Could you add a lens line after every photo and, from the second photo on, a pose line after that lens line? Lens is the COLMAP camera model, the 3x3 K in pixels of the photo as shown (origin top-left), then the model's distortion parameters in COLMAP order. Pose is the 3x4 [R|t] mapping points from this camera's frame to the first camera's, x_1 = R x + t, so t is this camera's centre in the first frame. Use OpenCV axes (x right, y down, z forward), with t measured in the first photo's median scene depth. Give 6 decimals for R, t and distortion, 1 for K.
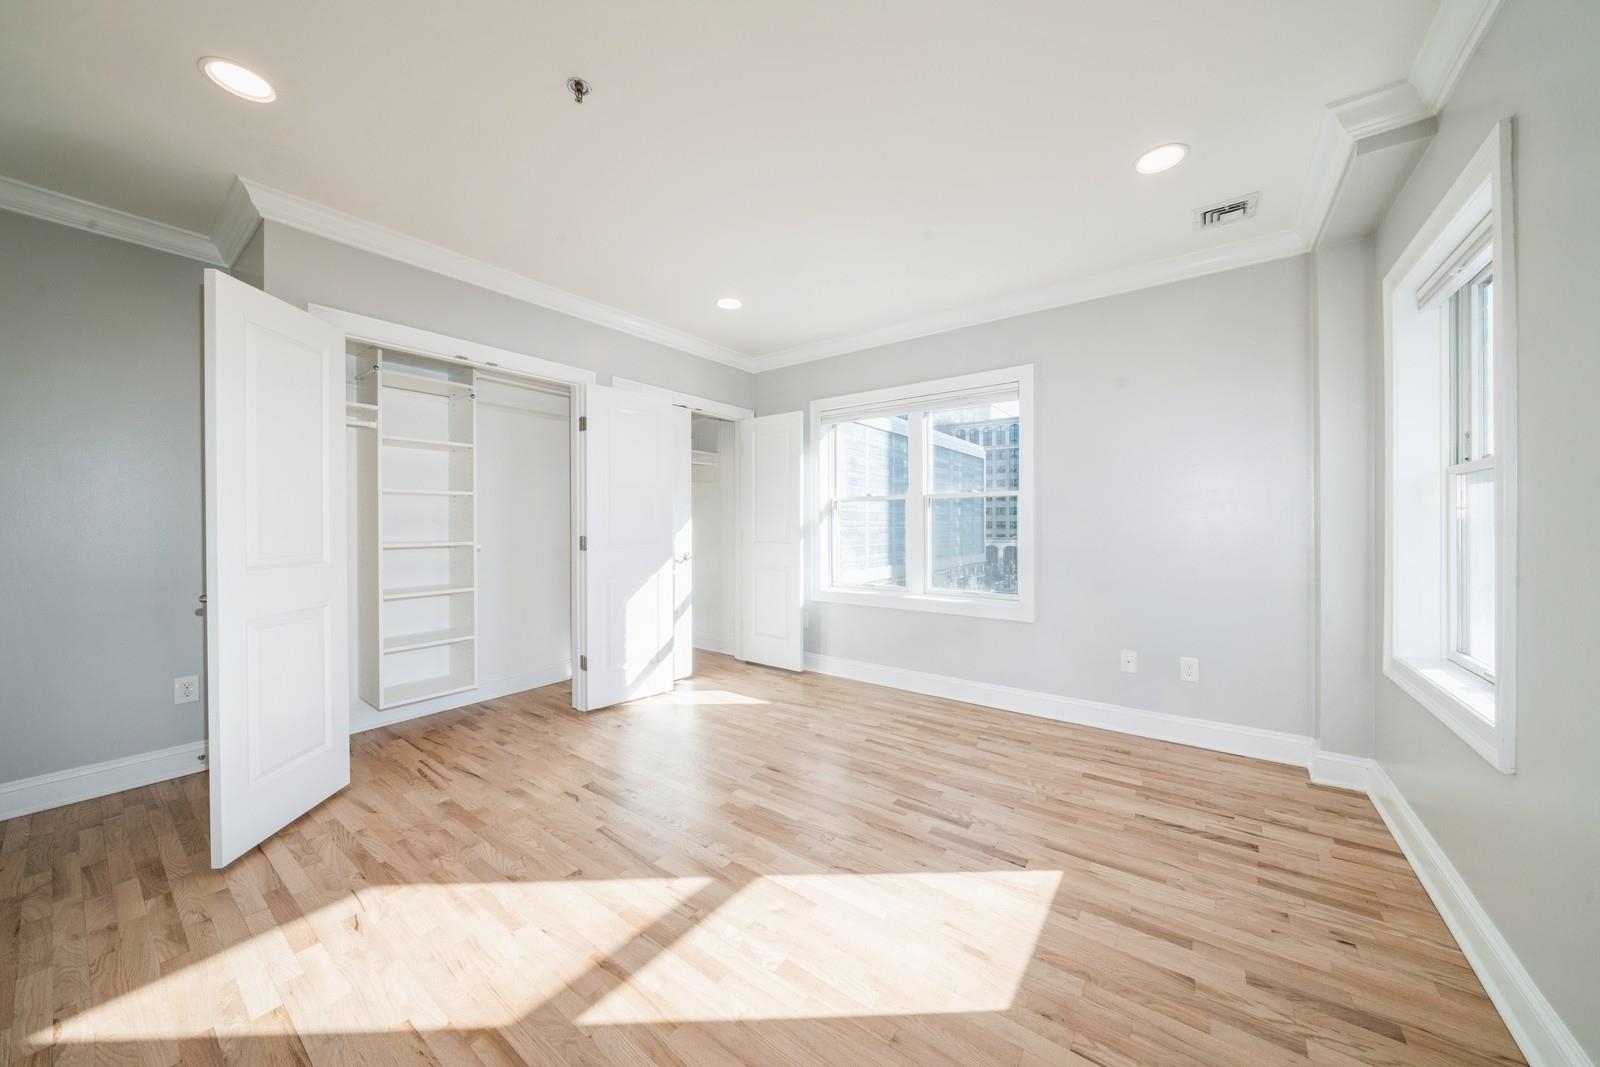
lens RADIAL K [[551.5, 0, 803.3], [0, 551.5, 519.5], [0, 0, 1]] dist [0.000160, -0.000083]
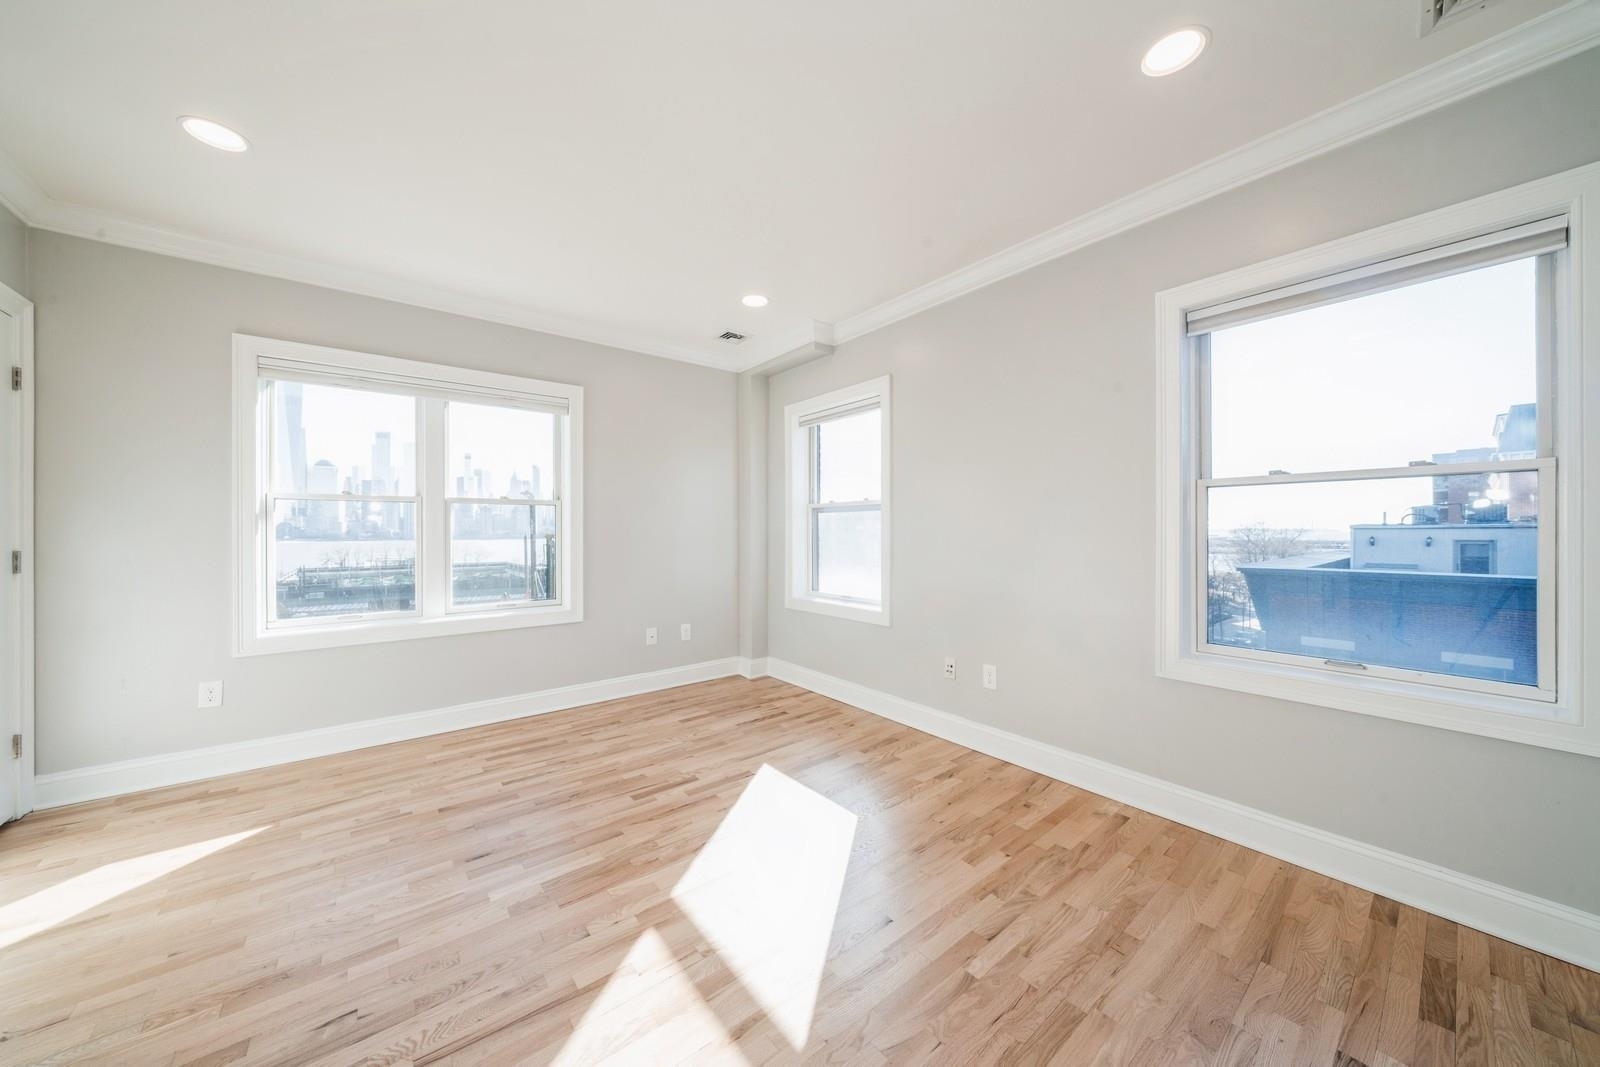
lens RADIAL K [[543.3, 0, 793.3], [0, 543.3, 528.0], [0, 0, 1]] dist [-0.001688, 0.000021]
pose [[0.262476, 0.006029, 0.964920, -0.837478], [-0.003295, 0.999980, -0.005351, 0.006866], [-0.964933, -0.001775, 0.262491, 0.493921]]
